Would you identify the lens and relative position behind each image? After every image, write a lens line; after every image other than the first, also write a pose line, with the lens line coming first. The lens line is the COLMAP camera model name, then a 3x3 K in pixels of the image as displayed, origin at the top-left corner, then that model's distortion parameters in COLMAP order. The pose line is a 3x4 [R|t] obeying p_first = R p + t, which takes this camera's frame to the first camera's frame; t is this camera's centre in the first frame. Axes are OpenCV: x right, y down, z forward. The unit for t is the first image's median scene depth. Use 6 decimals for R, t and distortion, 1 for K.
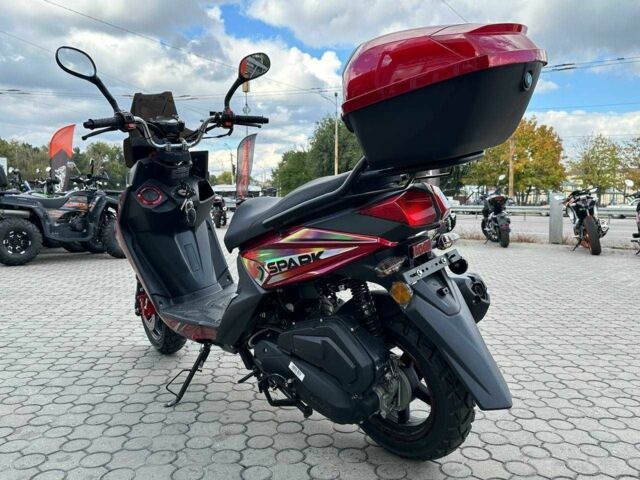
lens RADIAL K [[504.7, 0, 320.0], [0, 504.7, 240.0], [0, 0, 1]] dist [0.120552, -0.207445]
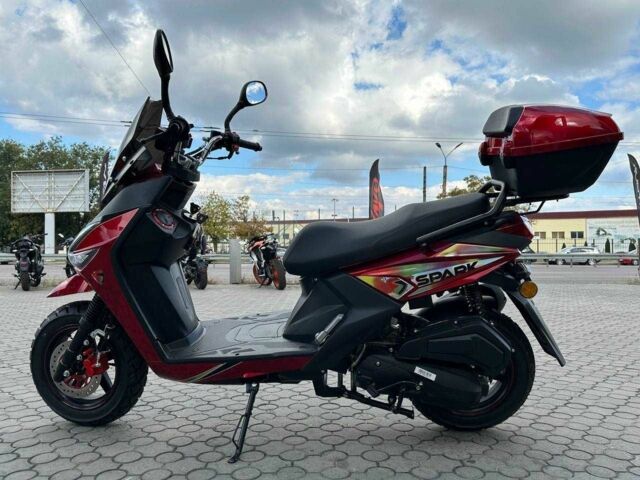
lens RADIAL K [[504.7, 0, 320.0], [0, 504.7, 240.0], [0, 0, 1]] dist [0.120552, -0.207445]
pose [[0.740347, 0.006687, 0.672192, -0.987619], [0.058961, 0.995451, -0.074843, 0.035928], [-0.669634, 0.095042, 0.736585, 0.302815]]
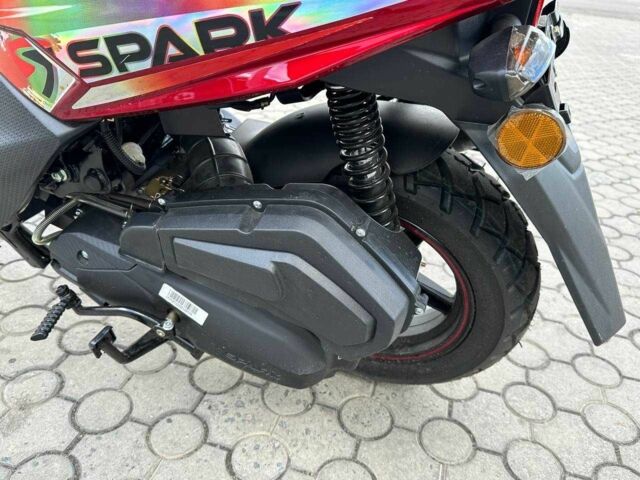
lens RADIAL K [[498.8, 0, 320.4], [0, 498.8, 230.7], [0, 0, 1]] dist [0.004411, -0.005310]
pose [[0.901884, -0.160958, 0.400872, -0.102133], [-0.032514, 0.900063, 0.434544, 0.013438], [-0.430754, -0.404943, 0.806519, 0.640571]]
